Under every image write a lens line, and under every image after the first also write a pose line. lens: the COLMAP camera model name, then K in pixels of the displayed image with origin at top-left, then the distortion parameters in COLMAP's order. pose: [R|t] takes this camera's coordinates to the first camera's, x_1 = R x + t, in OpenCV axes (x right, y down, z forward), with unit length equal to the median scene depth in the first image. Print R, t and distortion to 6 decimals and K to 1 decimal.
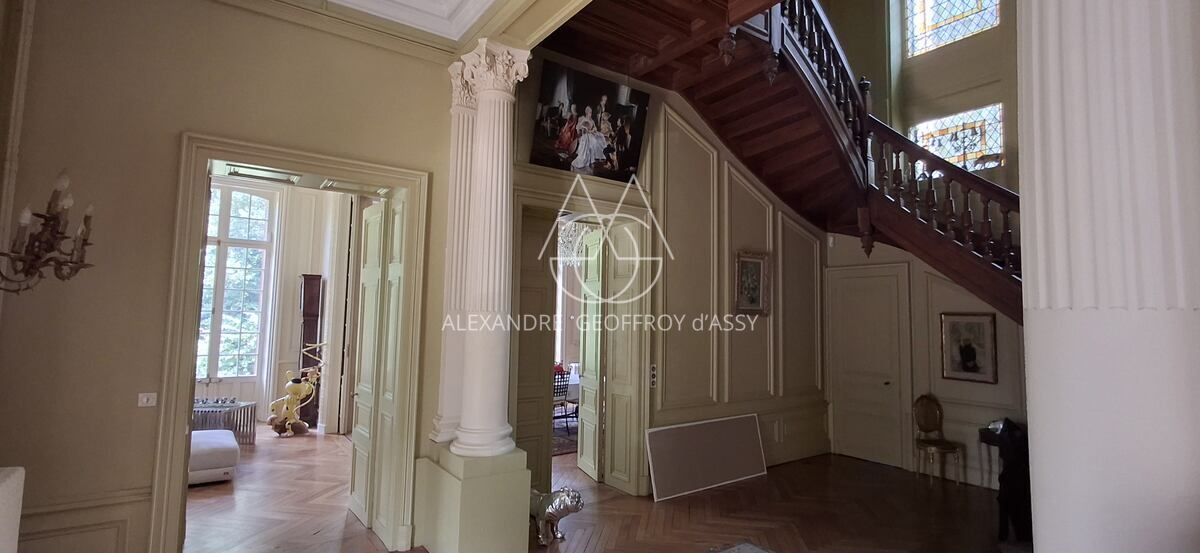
lens RADIAL K [[547.4, 0, 607.3], [0, 547.4, 274.3], [0, 0, 1]] dist [-0.009698, 0.000730]
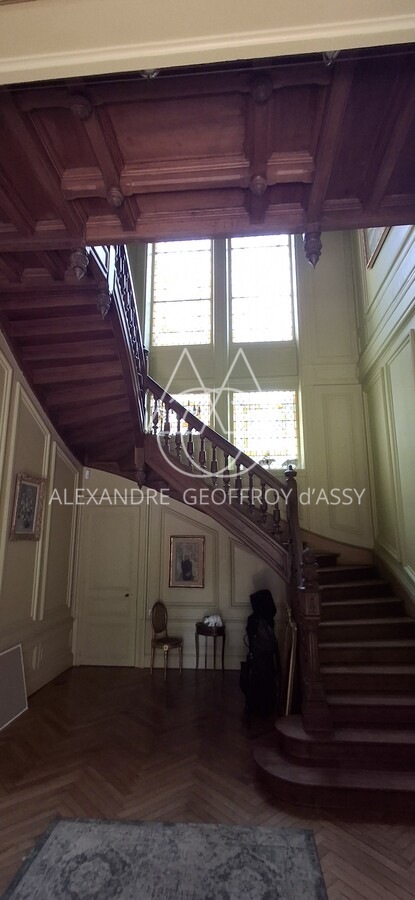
lens RADIAL K [[410.6, 0, 210.1], [0, 410.6, 455.1], [0, 0, 1]] dist [-0.009698, 0.000730]
pose [[0.654844, 0.136988, 0.743246, -0.091719], [-0.047462, 0.988948, -0.140457, 0.012046], [-0.754273, 0.056702, 0.654108, 0.272155]]
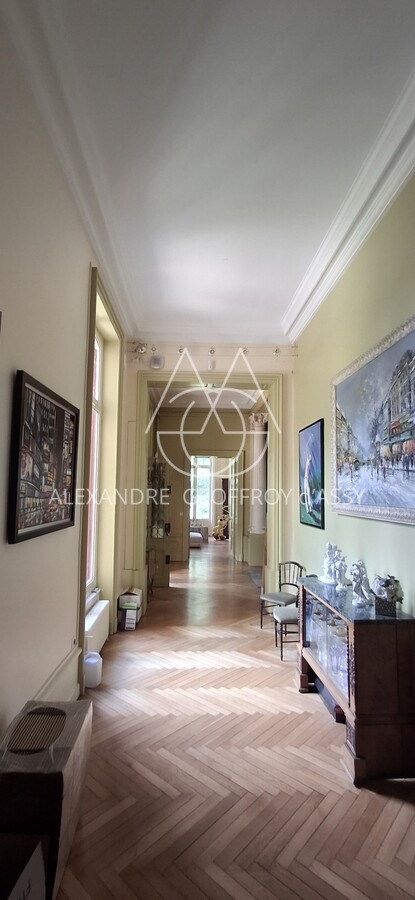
lens RADIAL K [[410.6, 0, 210.1], [0, 410.6, 455.1], [0, 0, 1]] dist [-0.009698, 0.000730]
pose [[0.830800, -0.058665, -0.553471, 0.489946], [0.046627, 0.998270, -0.035821, -0.045837], [0.554615, 0.003953, 0.832098, -0.661466]]
